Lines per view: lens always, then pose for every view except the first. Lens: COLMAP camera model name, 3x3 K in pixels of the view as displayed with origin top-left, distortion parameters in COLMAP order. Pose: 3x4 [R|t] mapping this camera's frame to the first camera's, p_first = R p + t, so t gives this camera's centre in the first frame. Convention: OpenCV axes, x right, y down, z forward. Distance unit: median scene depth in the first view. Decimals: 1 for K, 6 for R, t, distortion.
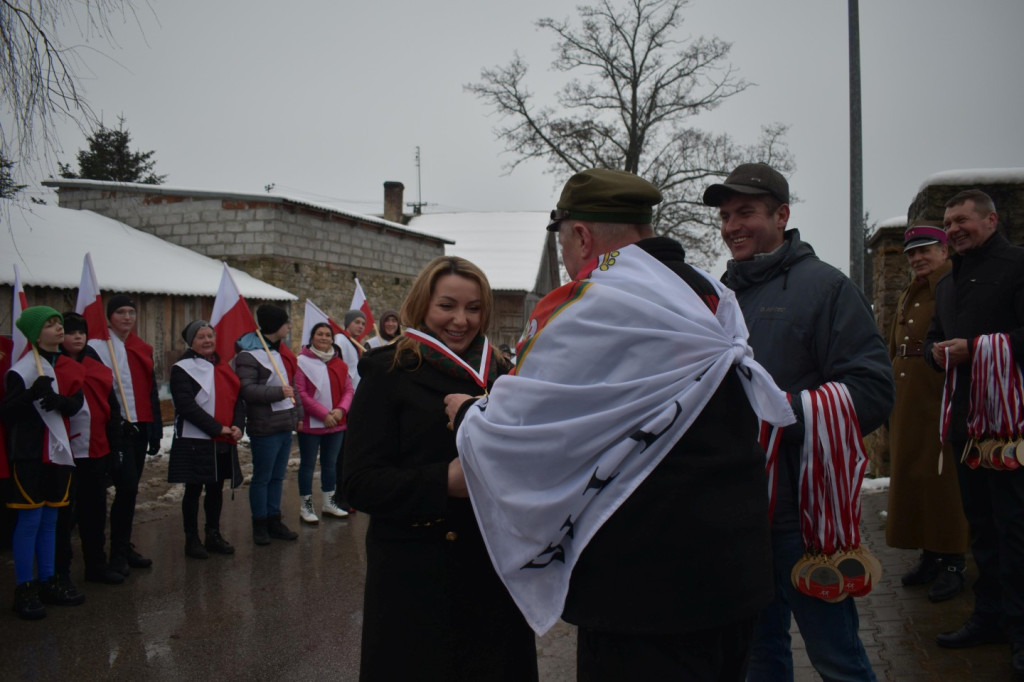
lens RADIAL K [[801.3, 0, 512.4], [0, 801.3, 341.6], [0, 0, 1]] dist [-0.093435, 0.002439]
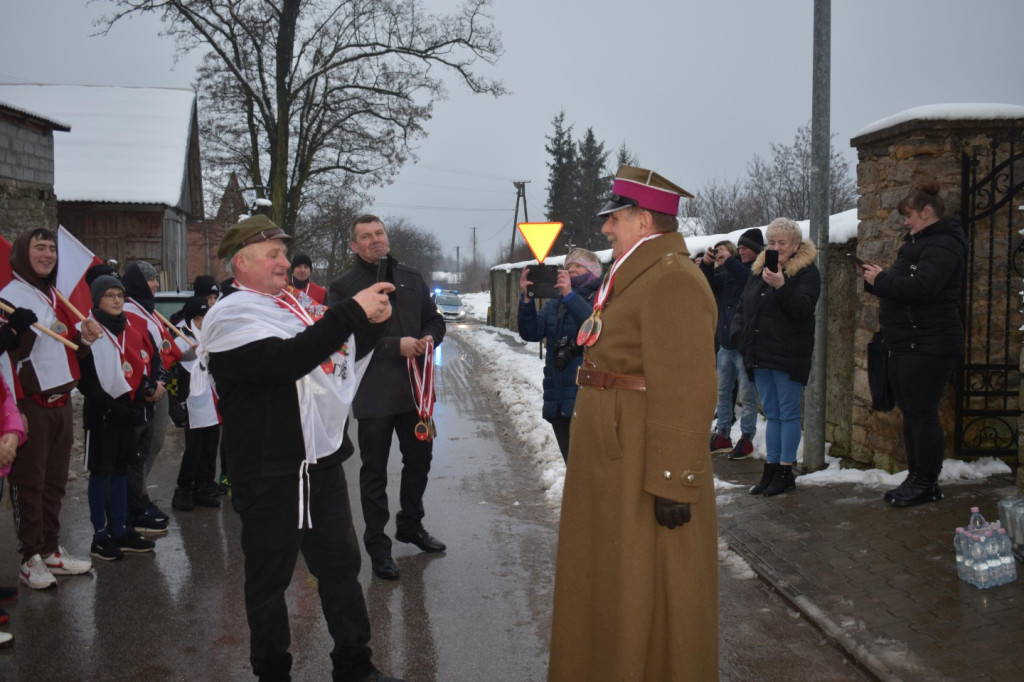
lens RADIAL K [[1034.7, 0, 510.7], [0, 1034.7, 342.8], [0, 0, 1]] dist [-0.063316, 0.000000]
pose [[0.918740, -0.037247, 0.393102, -0.039154], [0.010923, 0.997557, 0.068992, -0.002027], [-0.394712, -0.059092, 0.916903, 0.048786]]
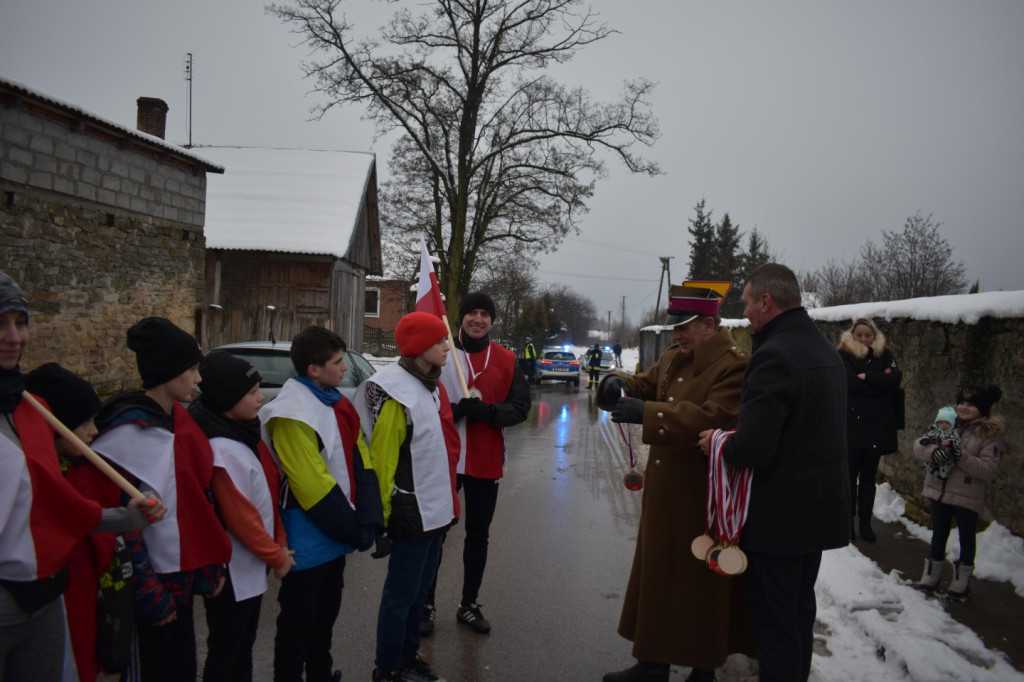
lens RADIAL K [[801.3, 0, 512.3], [0, 801.3, 338.1], [0, 0, 1]] dist [-0.093435, 0.002439]
pose [[0.972050, 0.022375, 0.233707, 0.004265], [-0.025819, 0.999598, 0.011687, -0.001893], [-0.233352, -0.017395, 0.972237, 0.175488]]
